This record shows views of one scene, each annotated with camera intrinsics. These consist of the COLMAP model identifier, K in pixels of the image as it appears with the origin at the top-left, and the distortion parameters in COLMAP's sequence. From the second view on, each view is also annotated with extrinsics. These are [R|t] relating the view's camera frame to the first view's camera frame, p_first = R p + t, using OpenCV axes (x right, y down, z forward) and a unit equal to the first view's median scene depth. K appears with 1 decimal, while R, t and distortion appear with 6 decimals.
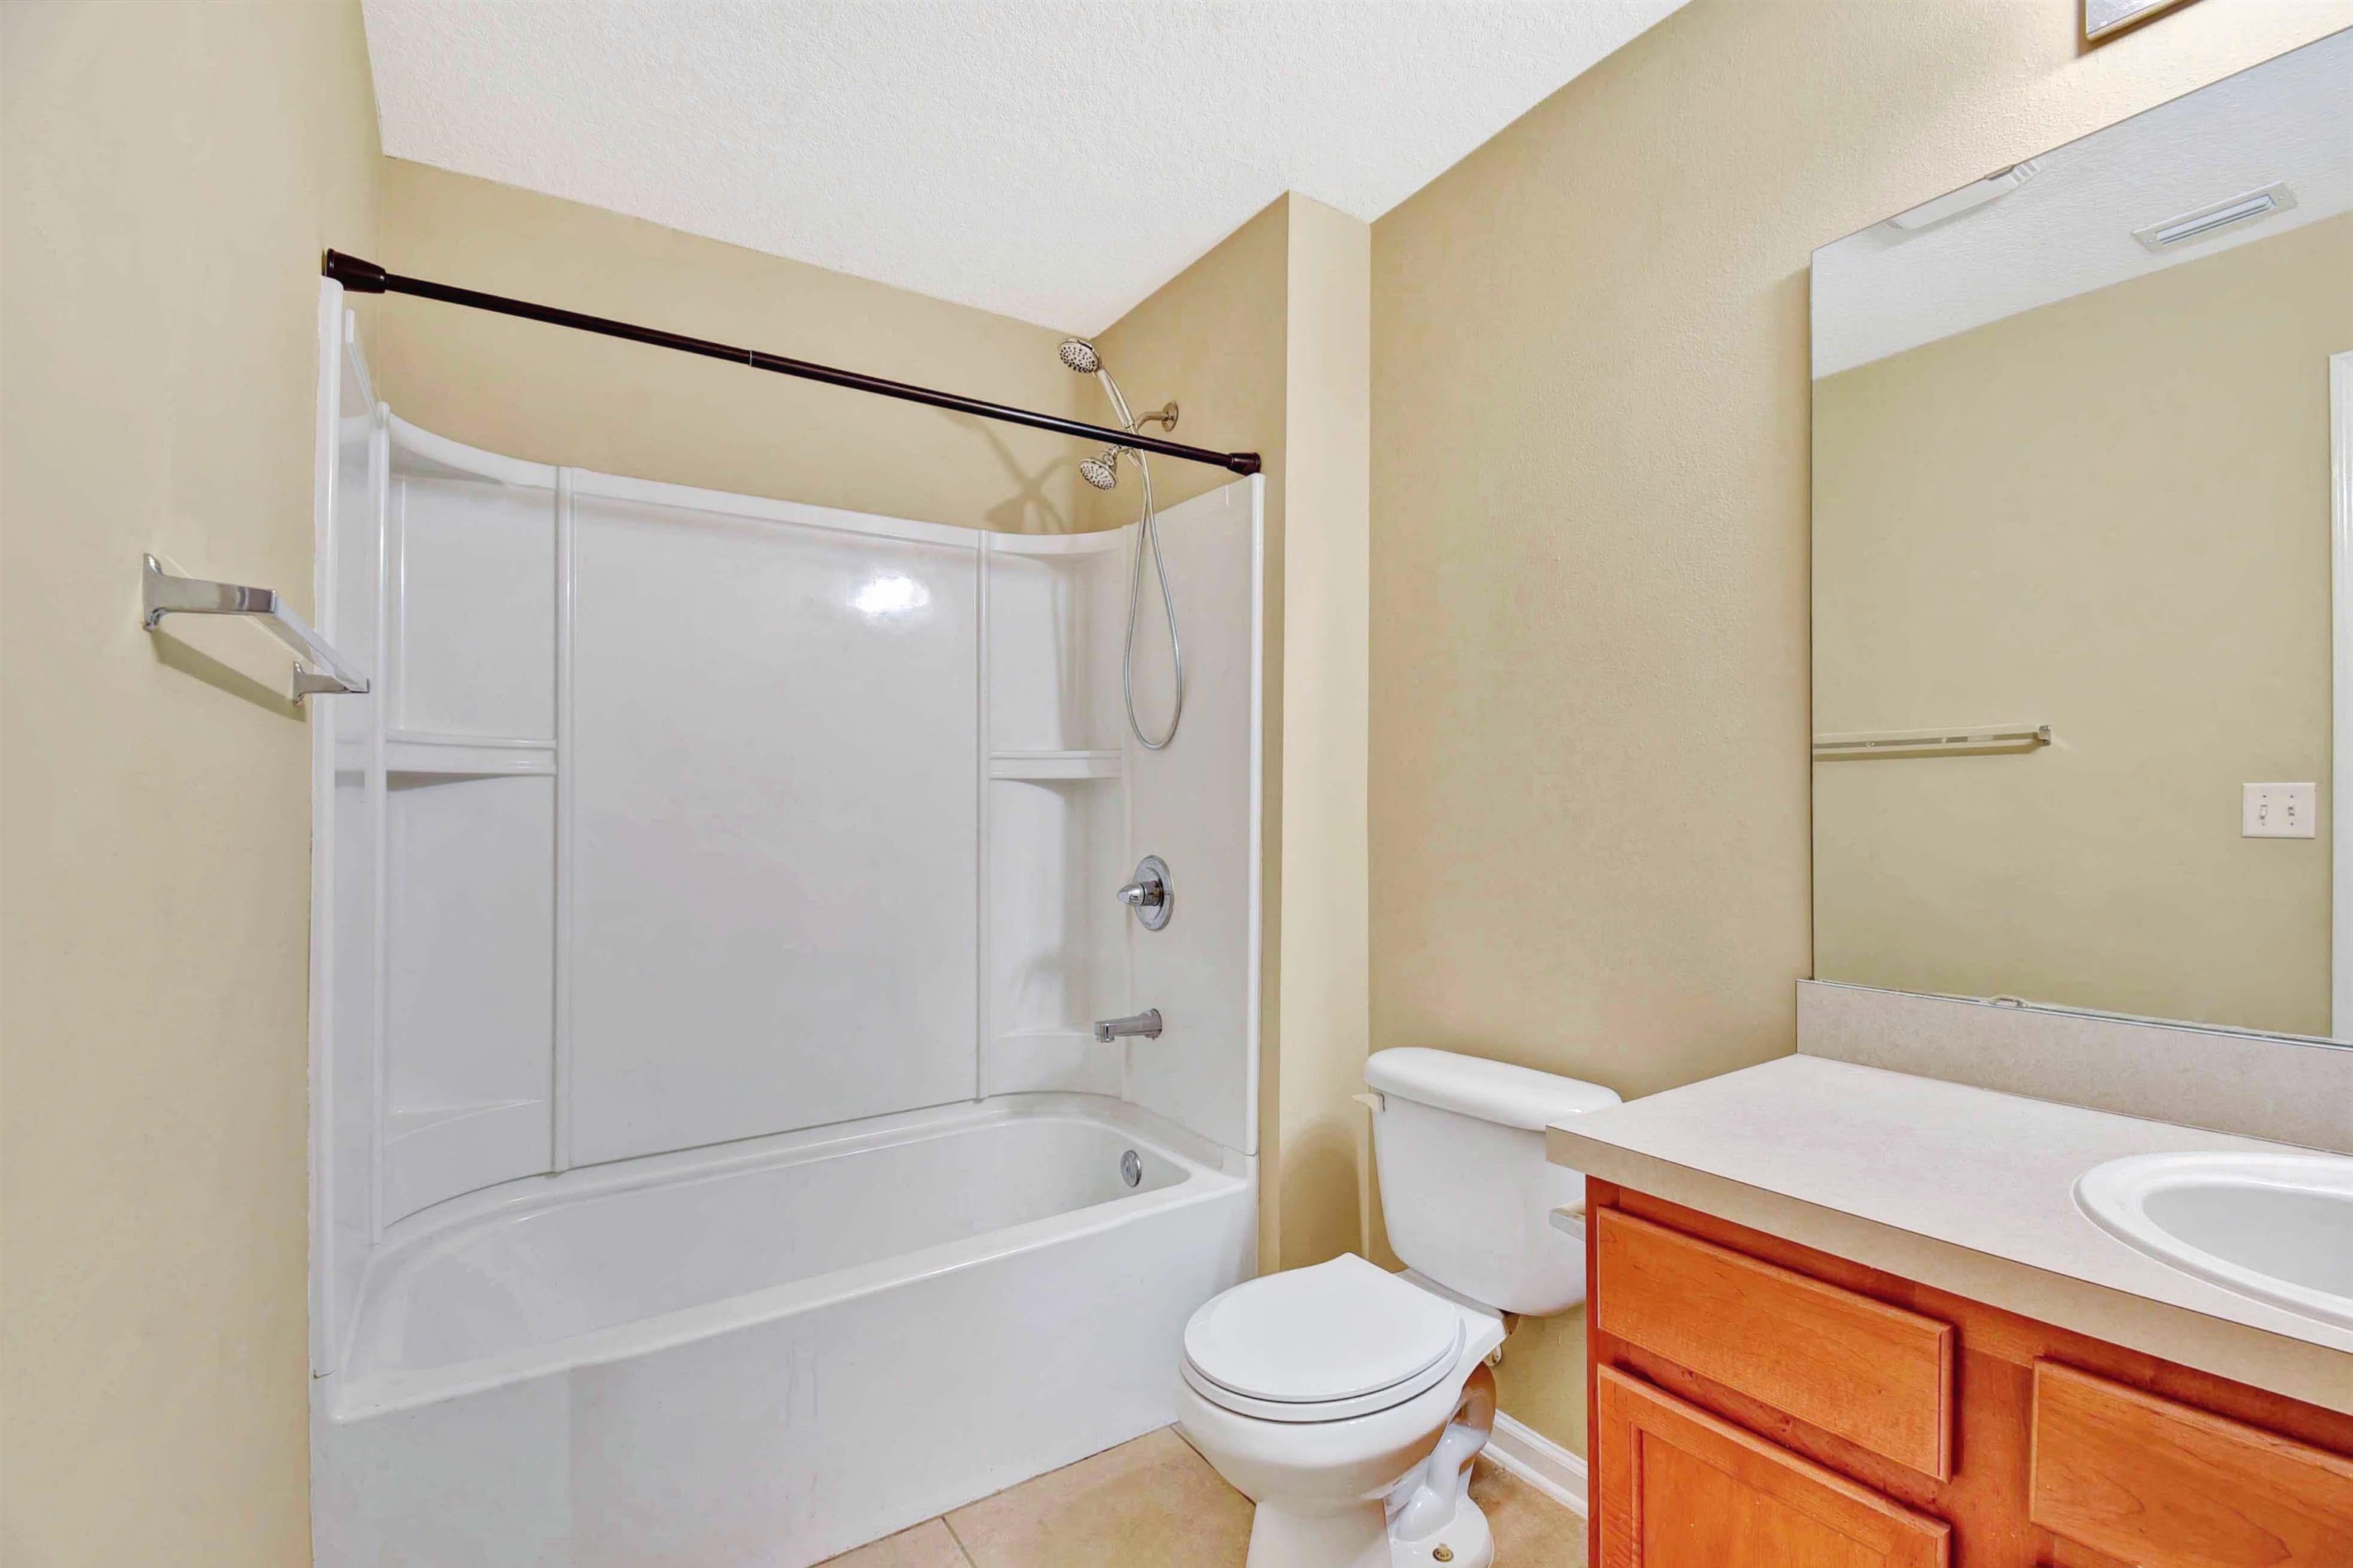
lens RADIAL K [[1064.1, 0, 1178.7], [0, 1064.1, 795.1], [0, 0, 1]] dist [0.009044, -0.007868]
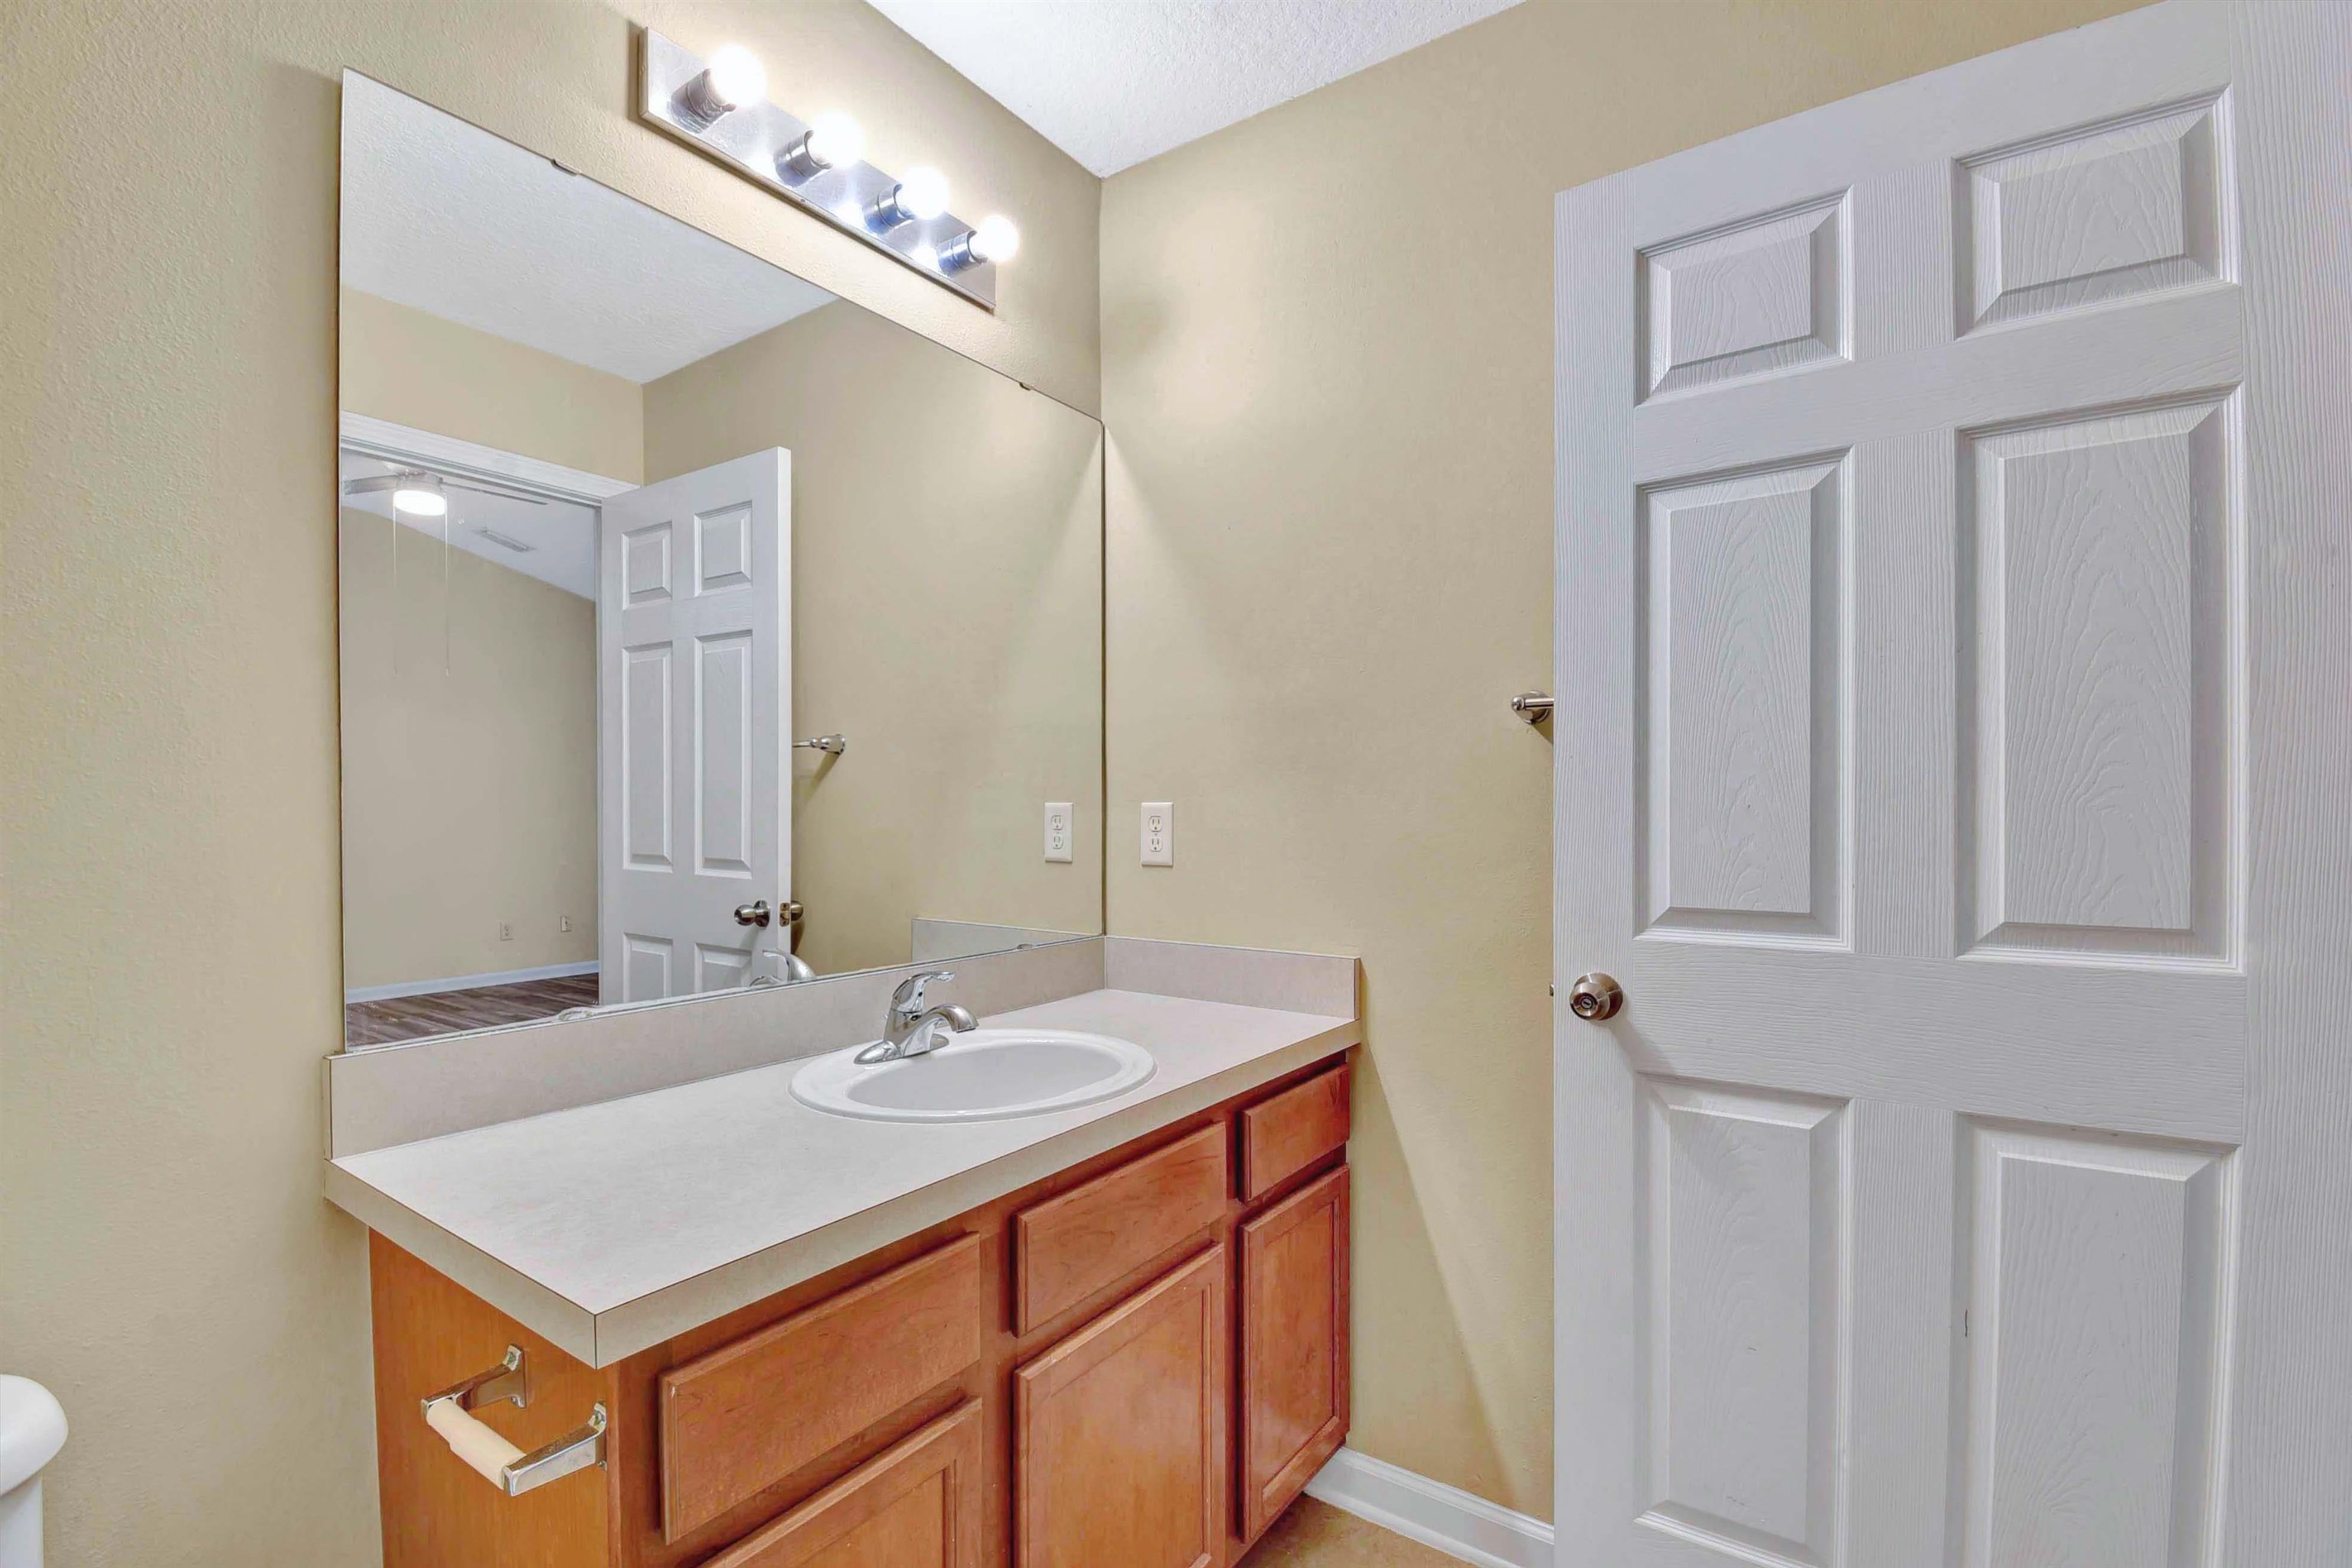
lens RADIAL K [[1063.6, 0, 1177.6], [0, 1063.6, 802.5], [0, 0, 1]] dist [0.009044, -0.007868]
pose [[-0.367201, 0.001798, 0.930140, -0.479176], [-0.011857, 0.999908, -0.006614, 0.000492], [-0.930066, -0.013458, -0.367146, 1.140285]]
